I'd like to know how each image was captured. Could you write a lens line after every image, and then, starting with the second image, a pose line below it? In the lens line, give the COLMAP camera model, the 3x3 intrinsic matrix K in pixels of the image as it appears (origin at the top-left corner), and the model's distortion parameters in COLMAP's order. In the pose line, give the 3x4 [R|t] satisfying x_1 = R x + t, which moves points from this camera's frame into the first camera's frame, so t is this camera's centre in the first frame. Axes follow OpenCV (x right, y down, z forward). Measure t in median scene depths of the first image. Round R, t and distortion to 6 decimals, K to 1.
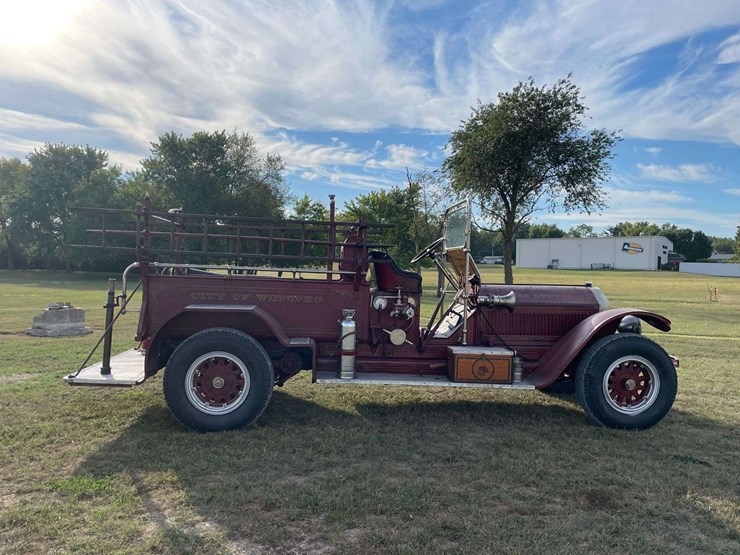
lens RADIAL K [[640.7, 0, 384.6], [0, 640.7, 278.1], [0, 0, 1]] dist [0.030284, -0.006822]
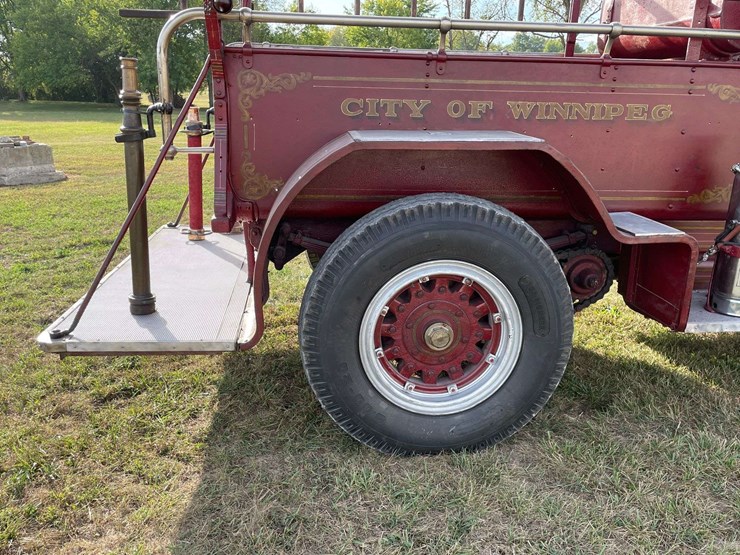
lens RADIAL K [[637.0, 0, 370.6], [0, 637.0, 305.6], [0, 0, 1]] dist [0.109411, -0.157553]
pose [[0.999750, -0.019197, 0.011444, -0.297805], [0.014988, 0.955743, 0.293820, 0.028977], [-0.016578, -0.293575, 0.955792, 0.620802]]
